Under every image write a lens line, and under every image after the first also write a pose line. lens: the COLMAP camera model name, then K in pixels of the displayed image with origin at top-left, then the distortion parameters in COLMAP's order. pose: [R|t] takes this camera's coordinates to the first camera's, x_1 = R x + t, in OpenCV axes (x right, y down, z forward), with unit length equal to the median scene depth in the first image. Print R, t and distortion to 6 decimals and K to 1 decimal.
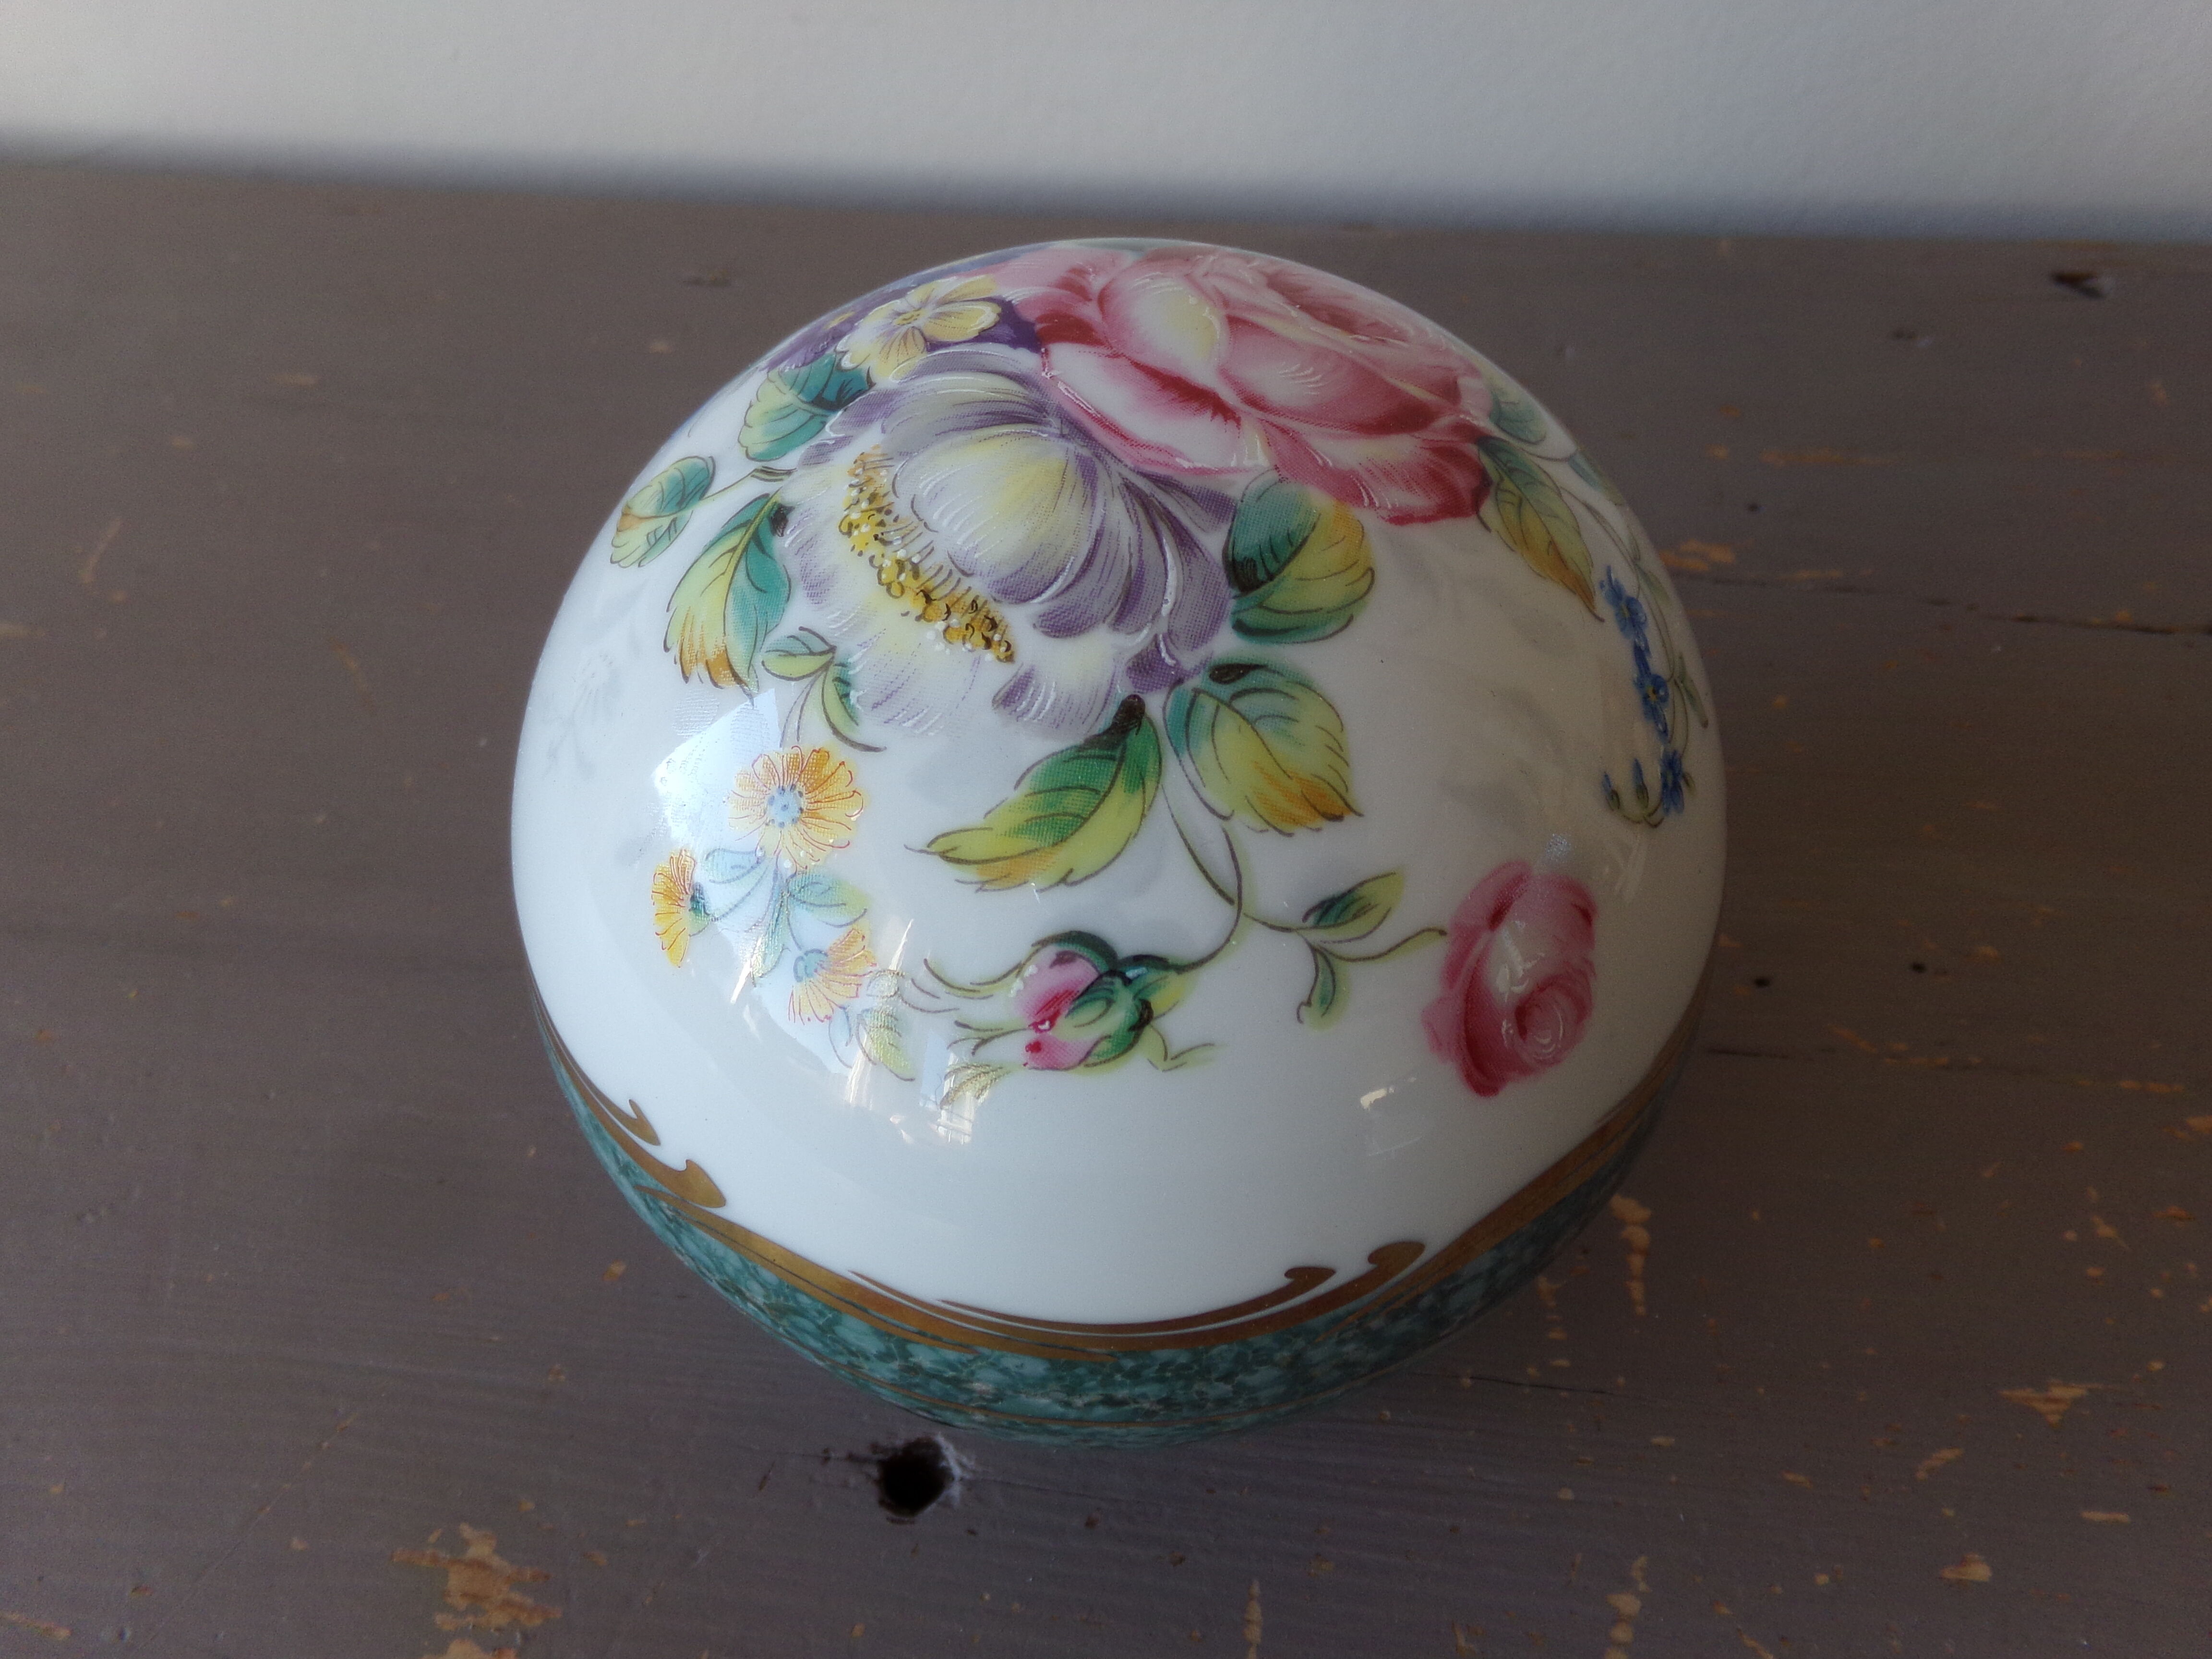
lens RADIAL K [[1438.9, 0, 1114.3], [0, 1438.9, 832.8], [0, 0, 1]] dist [0.000802, 0.001585]
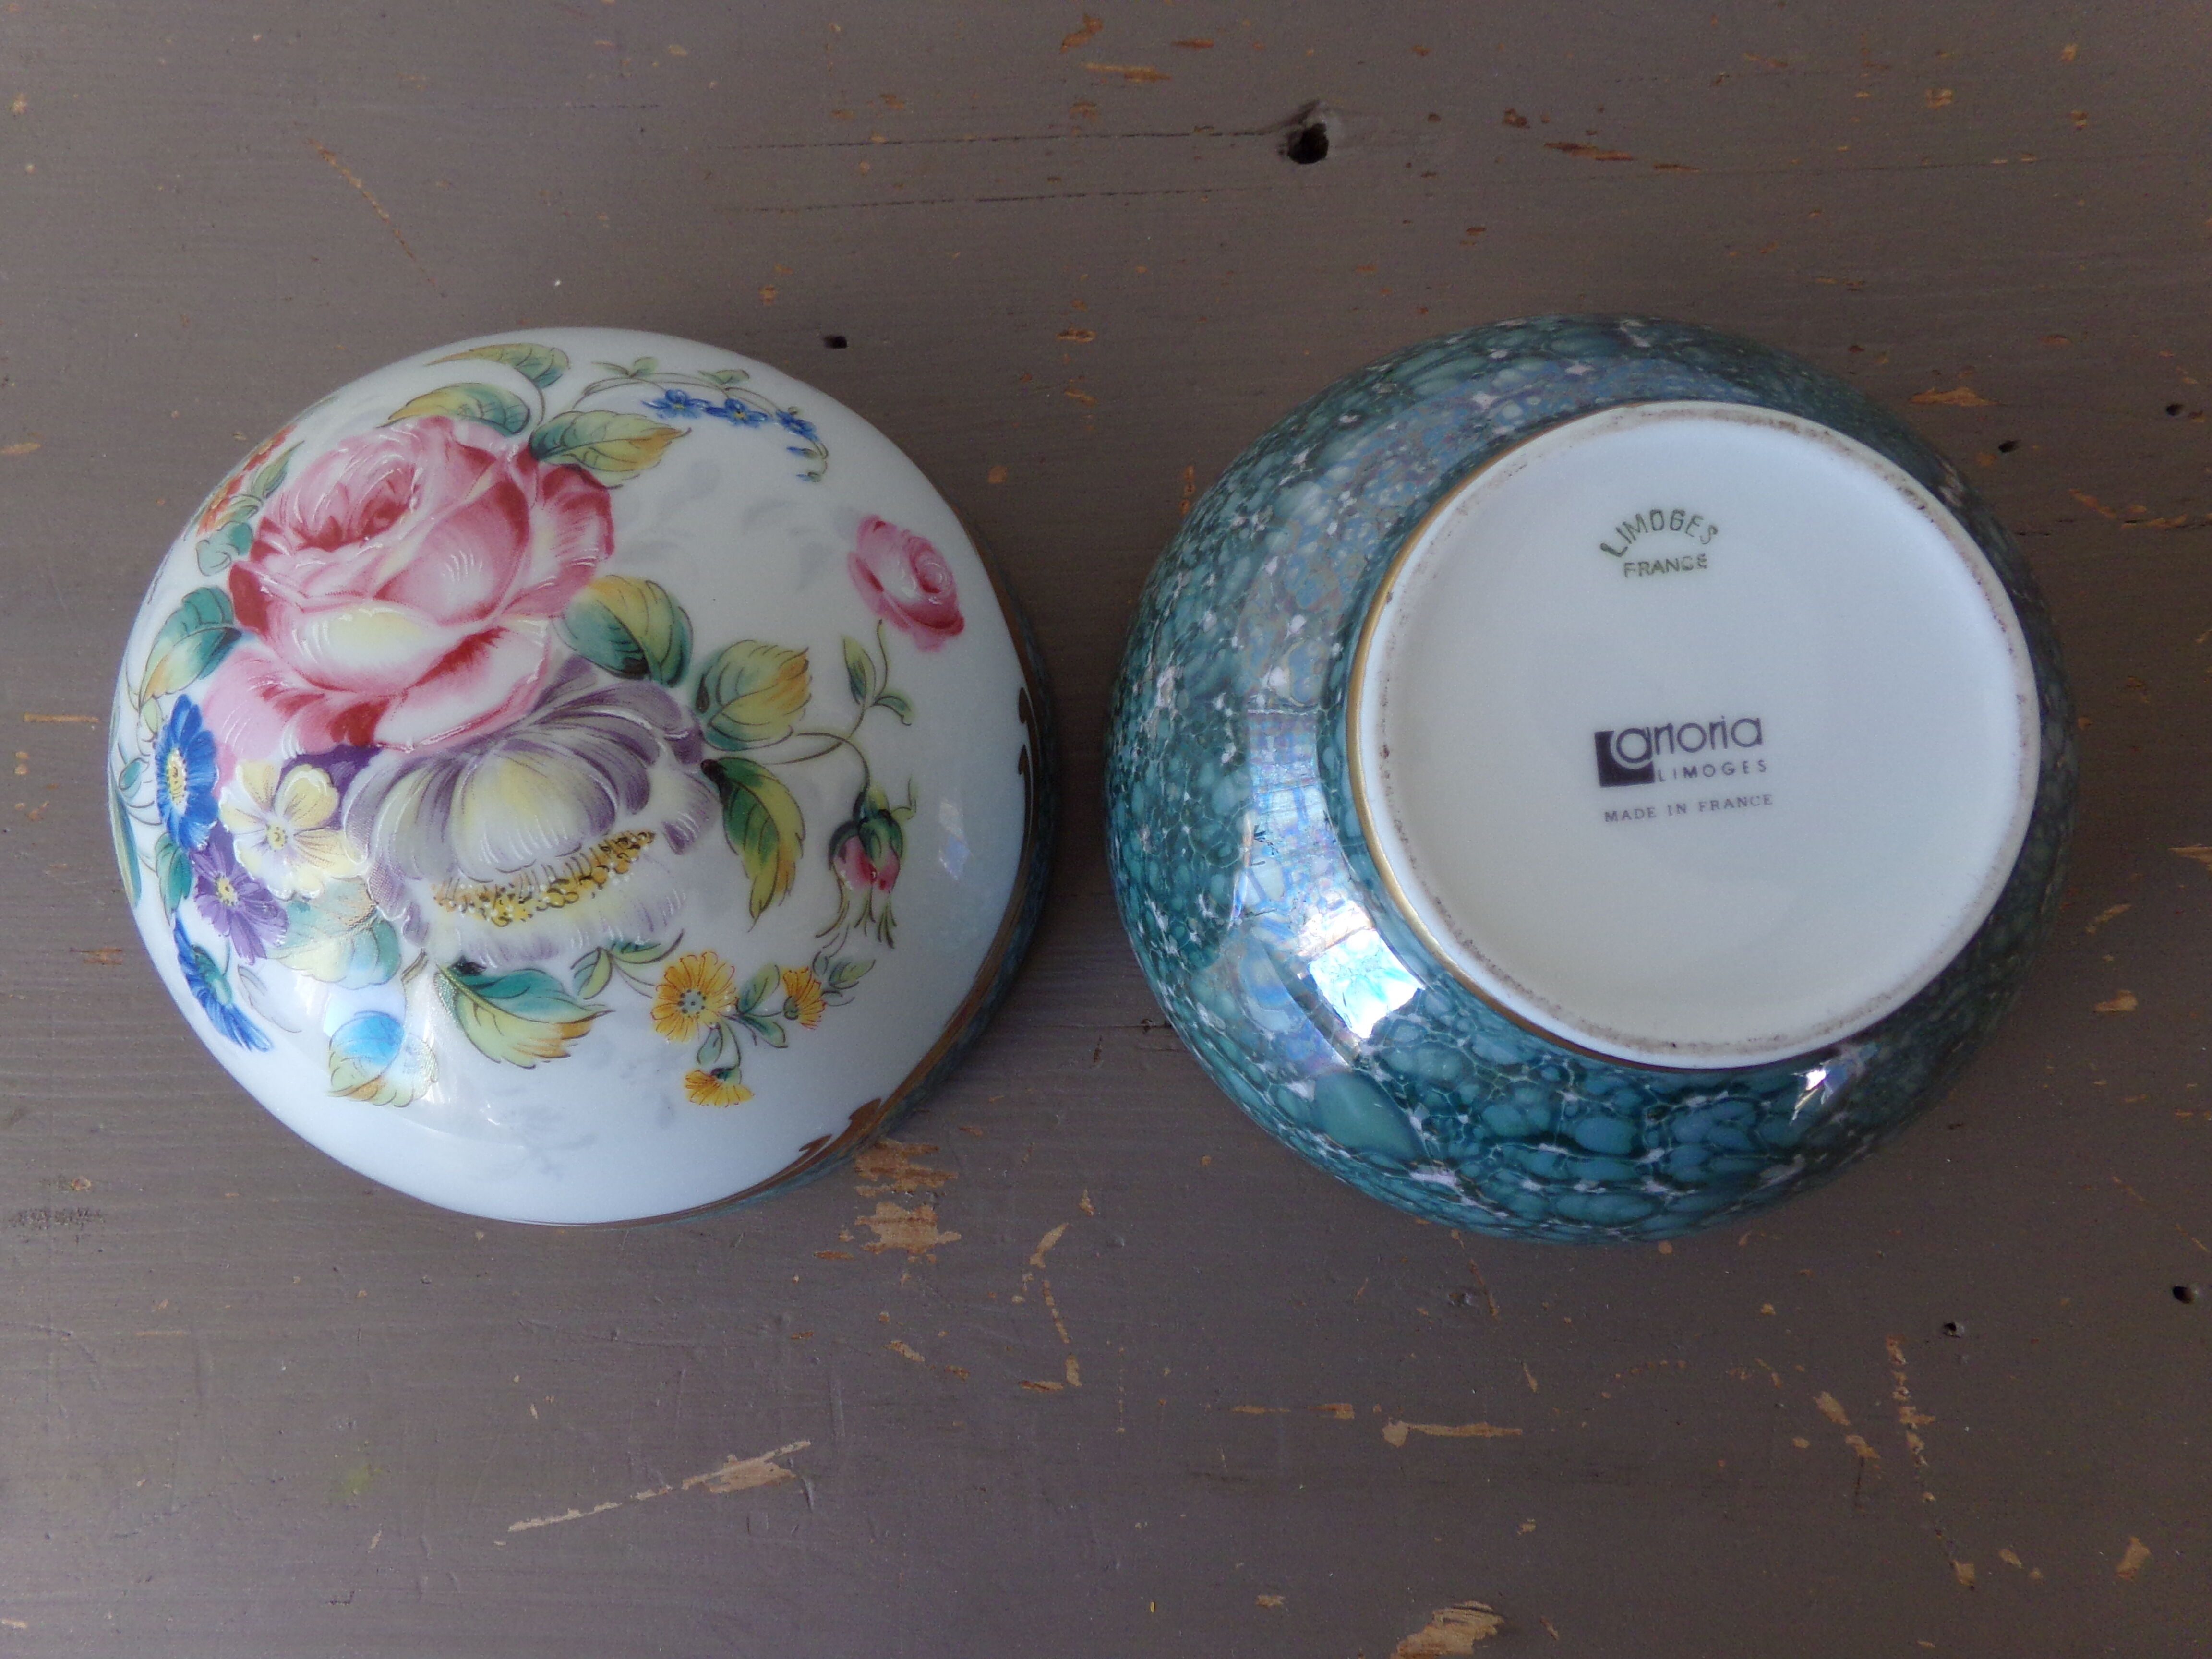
lens RADIAL K [[1438.9, 0, 1114.3], [0, 1438.9, 832.8], [0, 0, 1]] dist [0.000802, 0.001585]
pose [[0.254988, -0.961425, 0.103165, -0.097109], [0.798173, 0.269504, 0.538783, -0.521501], [-0.545803, -0.055040, 0.836104, -0.499254]]
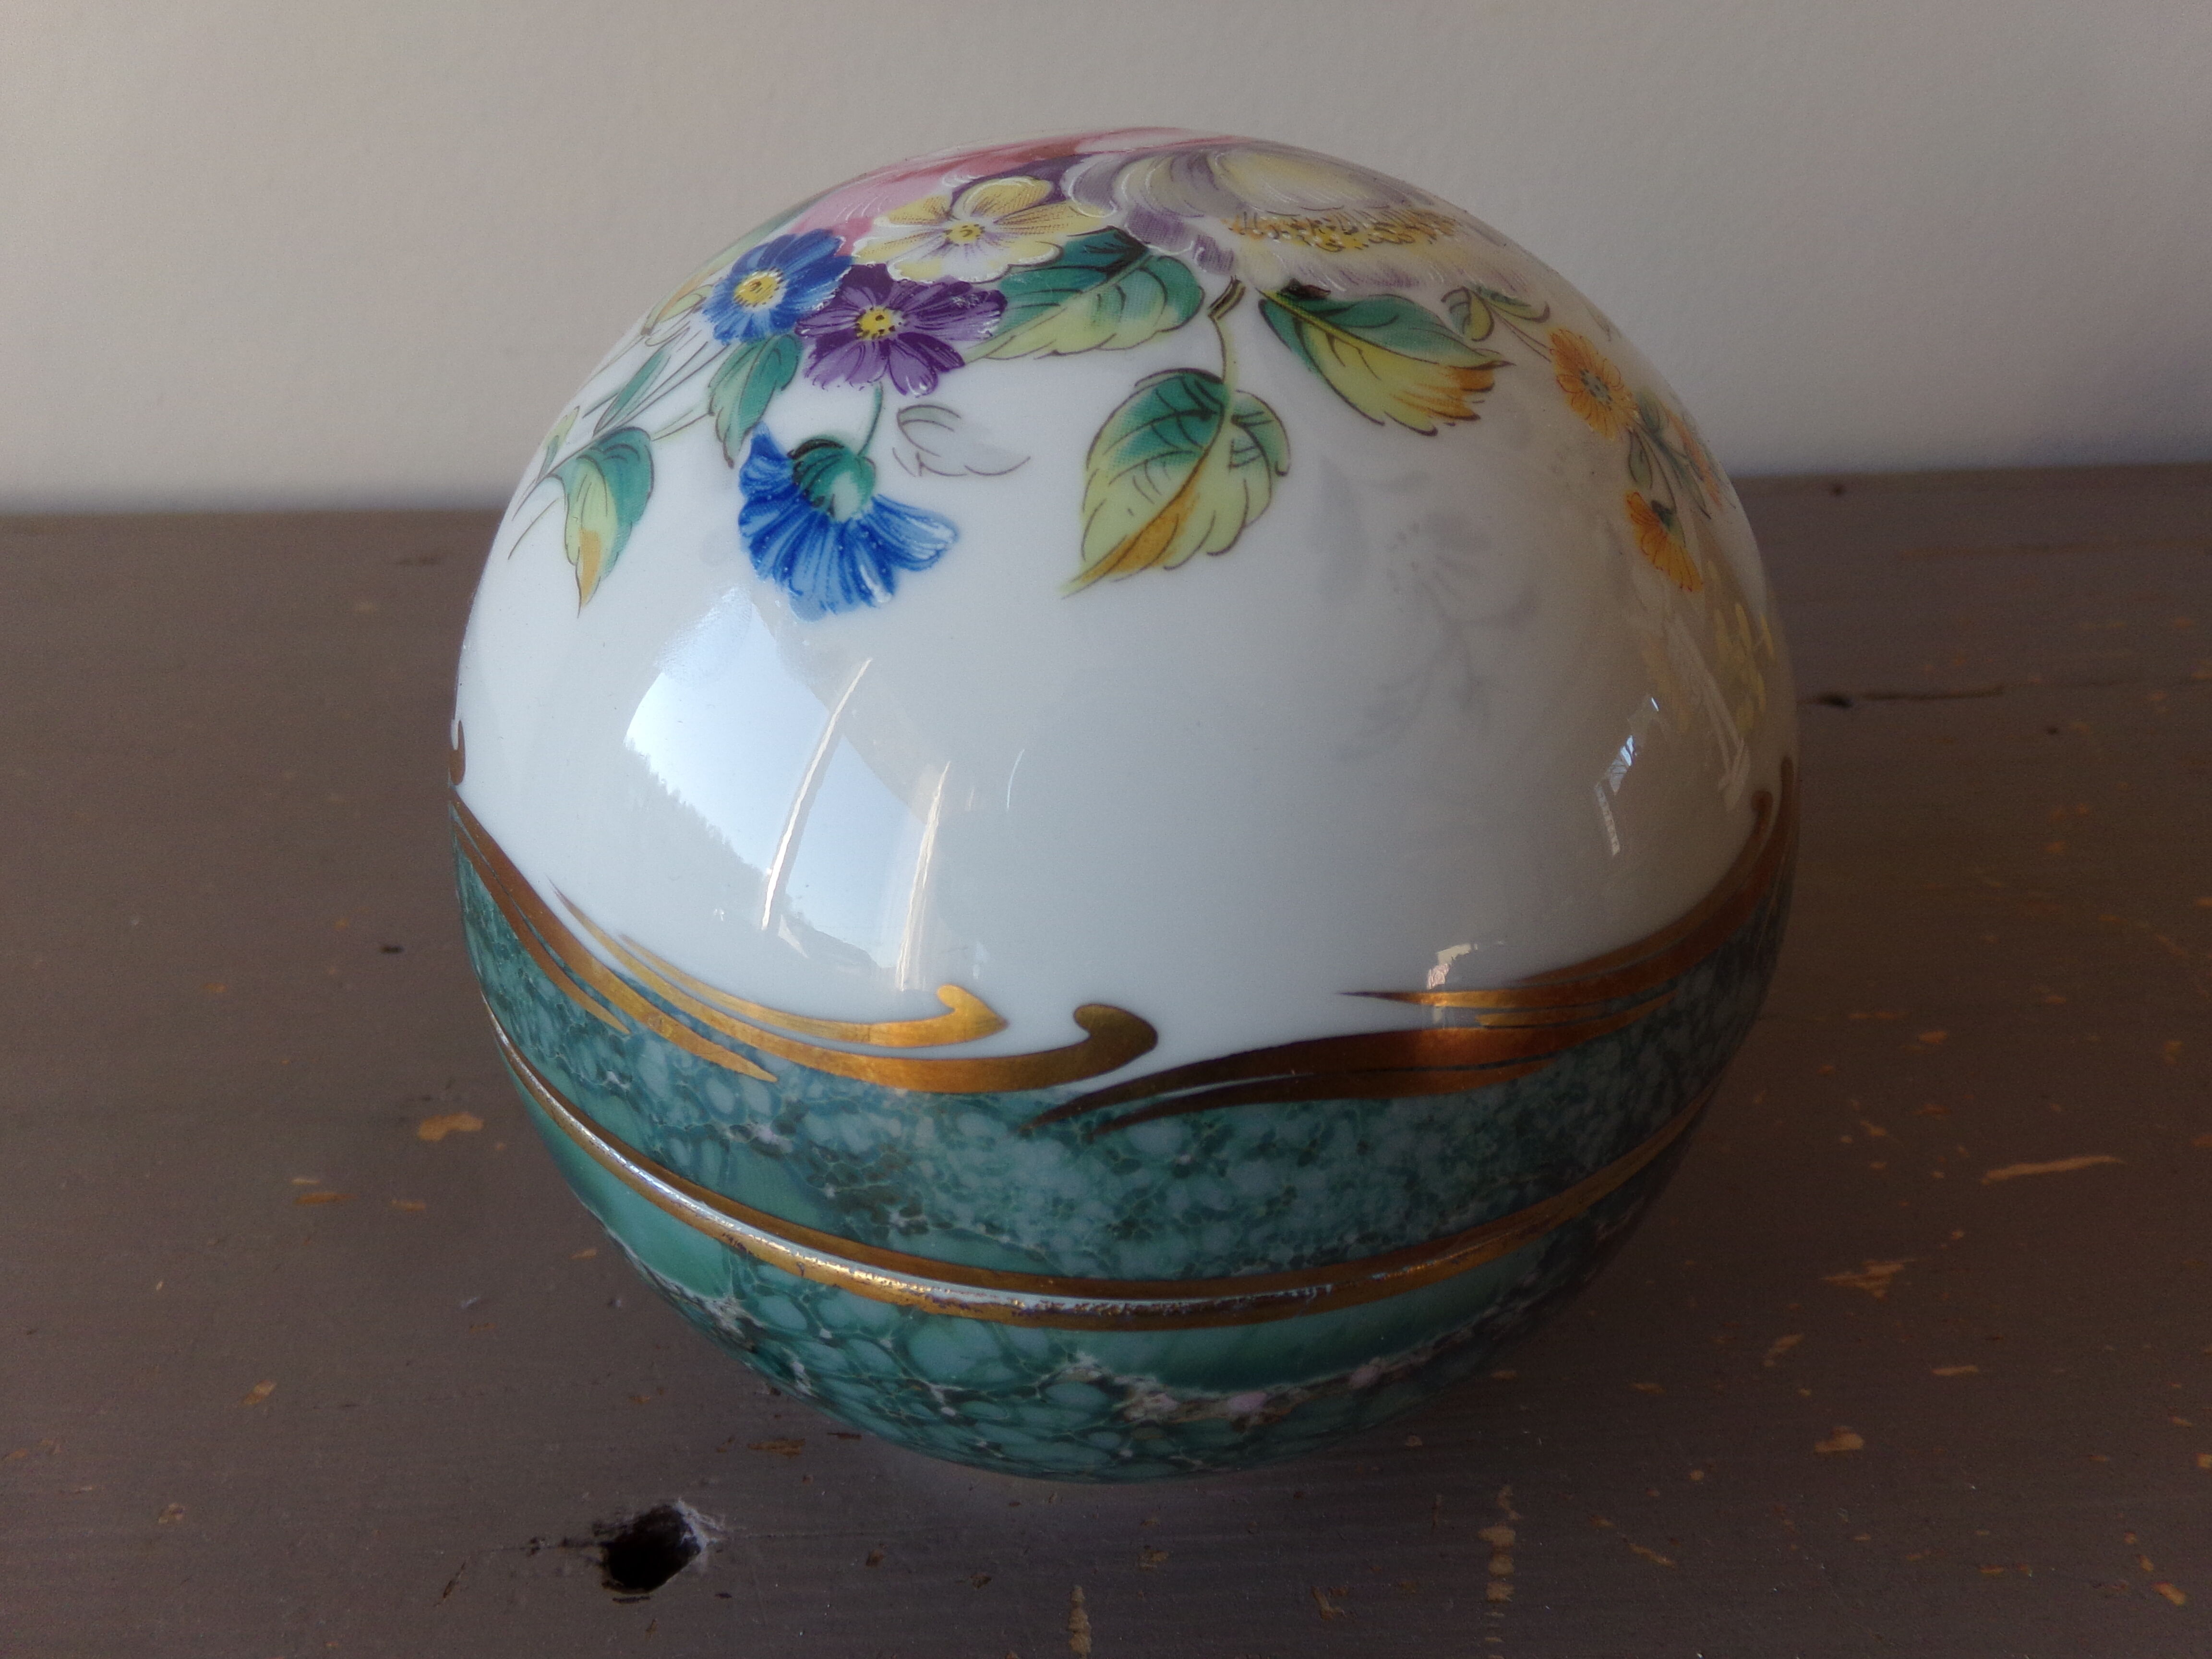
lens RADIAL K [[1438.9, 0, 1114.3], [0, 1438.9, 832.8], [0, 0, 1]] dist [0.000802, 0.001585]
pose [[-0.103113, -0.515200, 0.850845, -1.176535], [0.791987, 0.474988, 0.383592, -0.508283], [-0.601768, 0.713411, 0.359054, 1.033594]]
